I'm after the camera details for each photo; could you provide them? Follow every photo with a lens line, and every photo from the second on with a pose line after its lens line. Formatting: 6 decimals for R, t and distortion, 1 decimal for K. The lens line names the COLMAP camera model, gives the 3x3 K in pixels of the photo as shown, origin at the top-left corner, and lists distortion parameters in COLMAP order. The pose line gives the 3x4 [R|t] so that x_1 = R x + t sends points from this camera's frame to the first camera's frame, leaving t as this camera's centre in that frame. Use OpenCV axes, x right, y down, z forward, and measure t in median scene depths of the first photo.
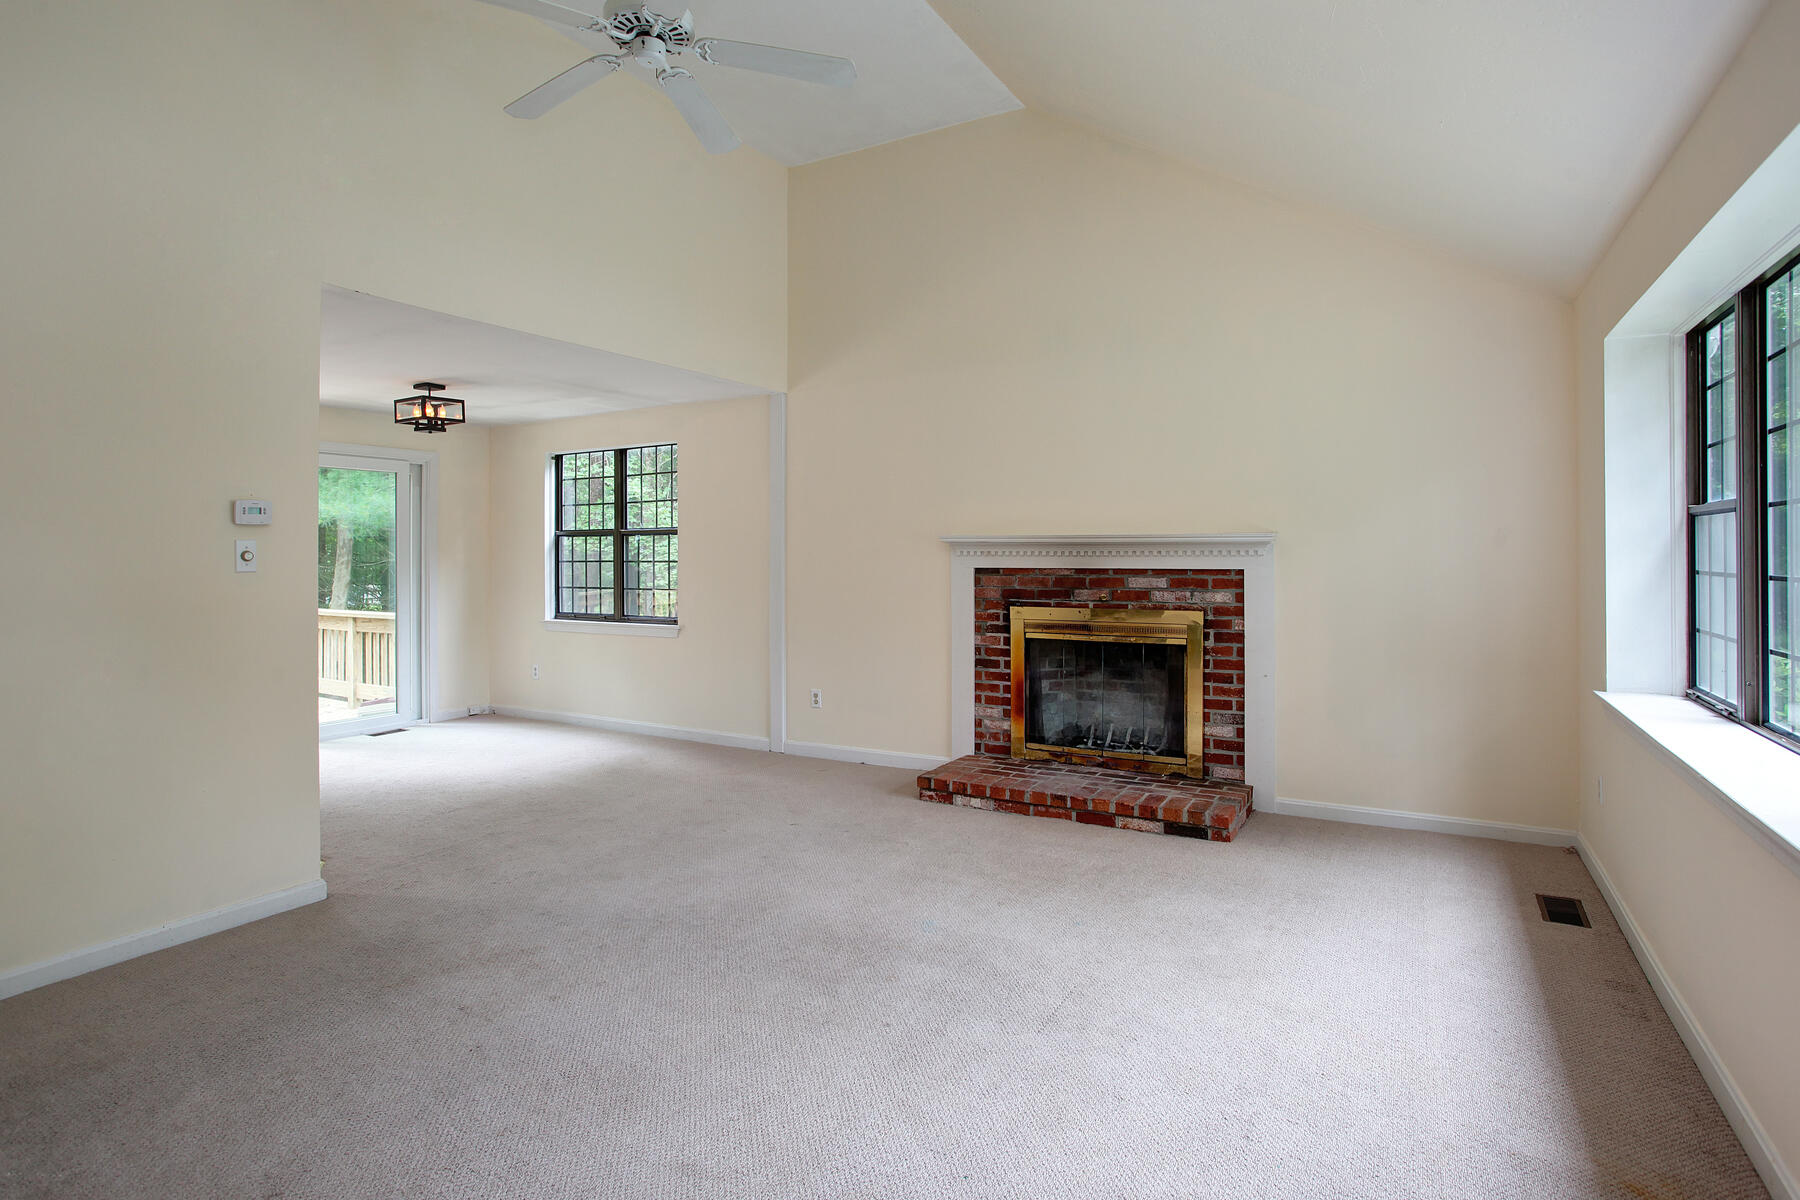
lens RADIAL K [[931.3, 0, 889.7], [0, 931.3, 549.9], [0, 0, 1]] dist [-0.064754, 0.028156]
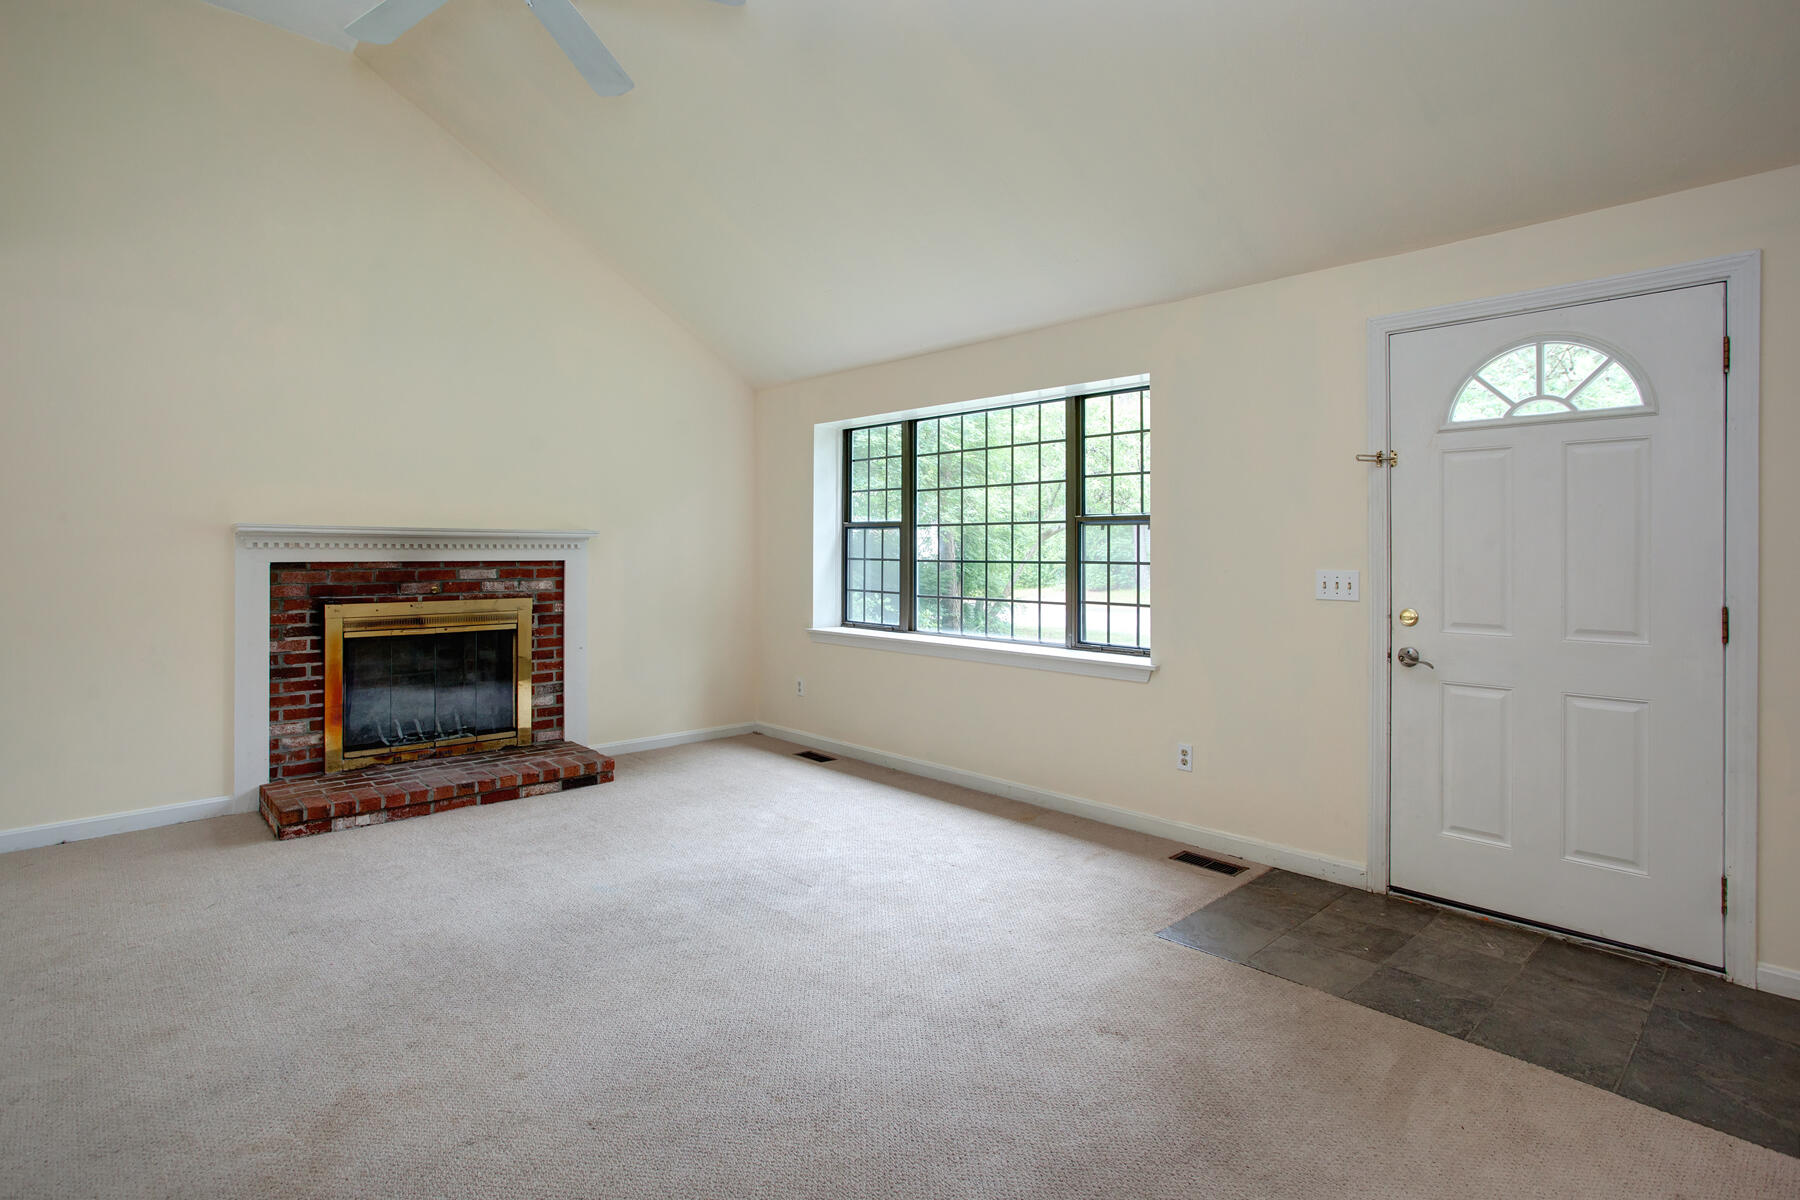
lens RADIAL K [[911.1, 0, 887.4], [0, 911.1, 544.7], [0, 0, 1]] dist [-0.059818, 0.047796]
pose [[0.300590, 0.009027, 0.953711, -0.548932], [-0.006066, 0.999953, -0.007553, 0.006254], [-0.953734, -0.003515, 0.300630, 0.229659]]
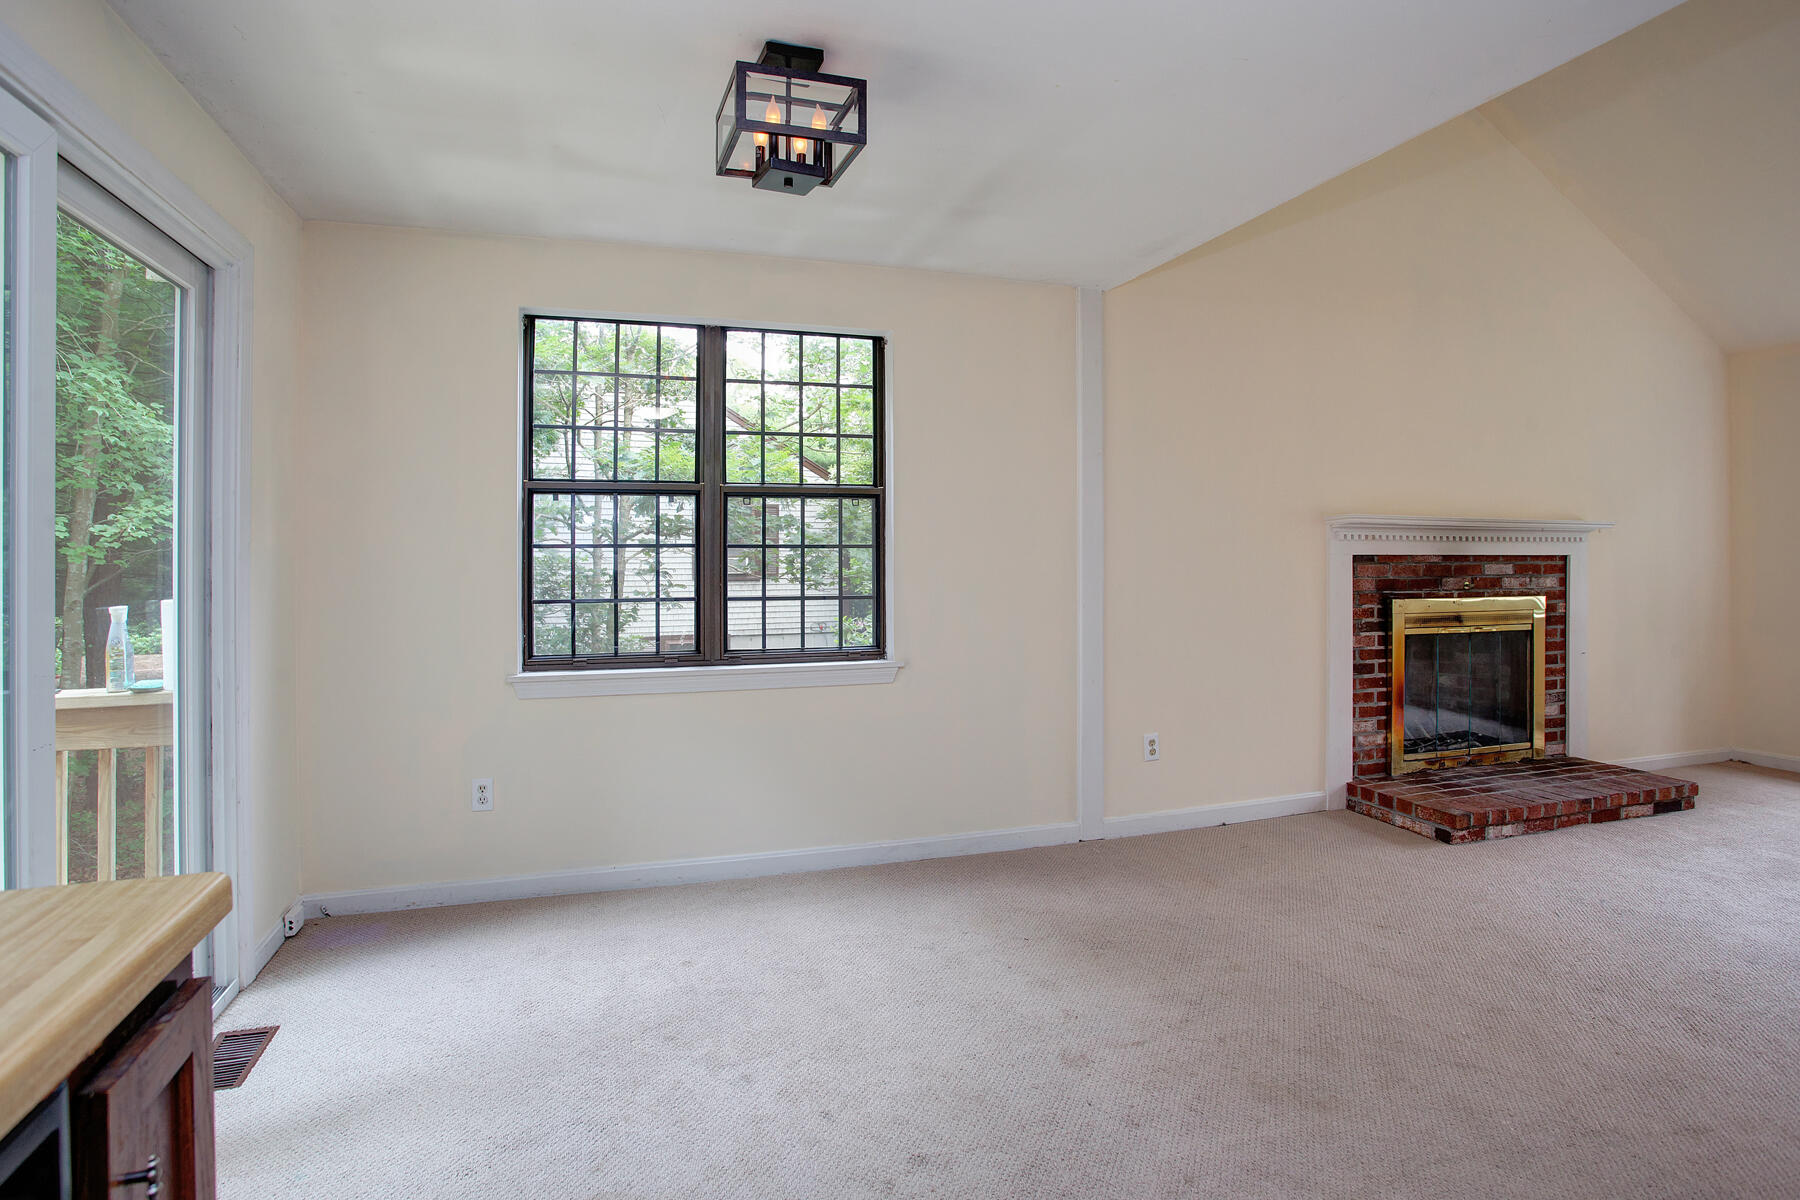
lens RADIAL K [[931.3, 0, 889.7], [0, 931.3, 549.9], [0, 0, 1]] dist [-0.064754, 0.028156]
pose [[0.668373, 0.008465, 0.743778, -0.835958], [-0.005371, 0.999964, -0.006554, 0.023713], [-0.743807, 0.000386, 0.668394, 0.804251]]
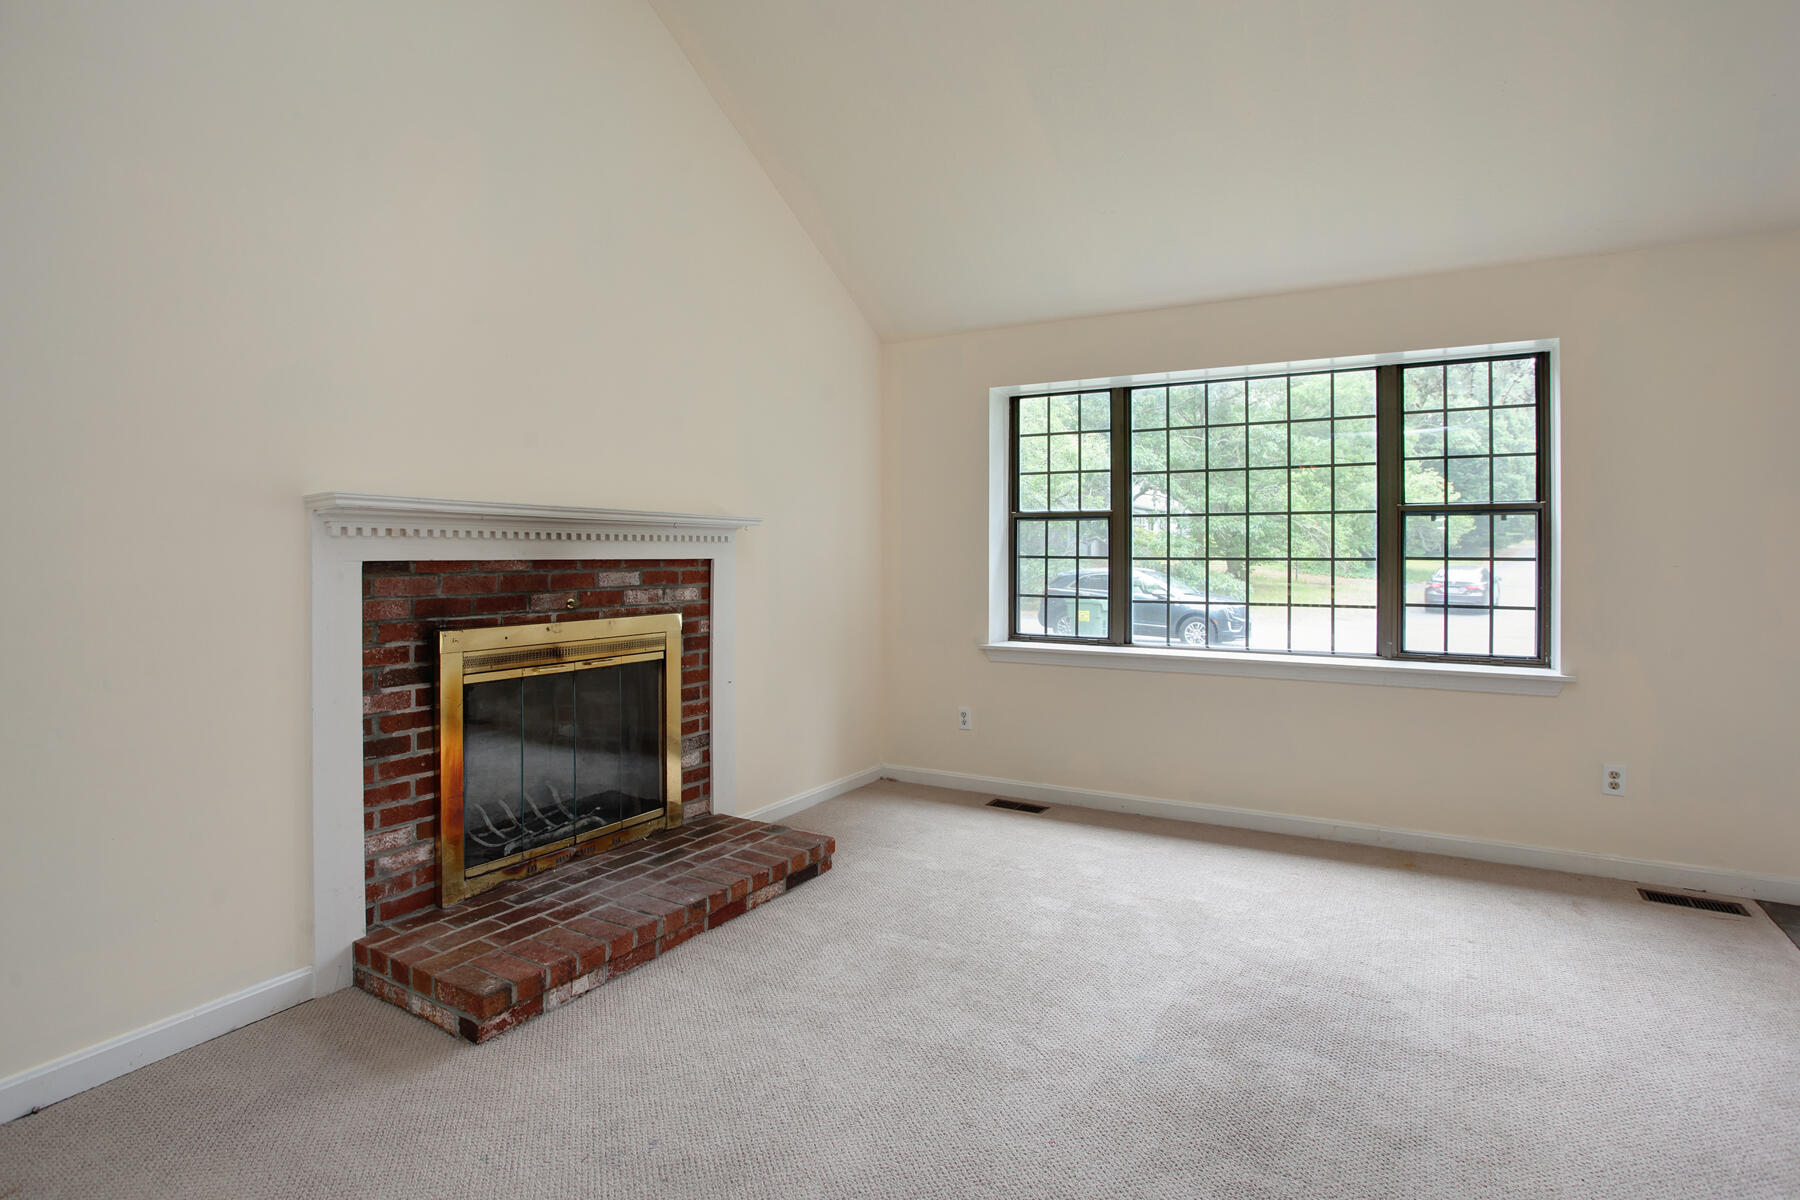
lens RADIAL K [[931.3, 0, 889.7], [0, 931.3, 549.9], [0, 0, 1]] dist [-0.064754, 0.028156]
pose [[0.015676, 0.007312, 0.999850, -0.416015], [-0.004650, 0.999963, -0.007240, 0.016337], [-0.999866, -0.004535, 0.015710, 0.751138]]
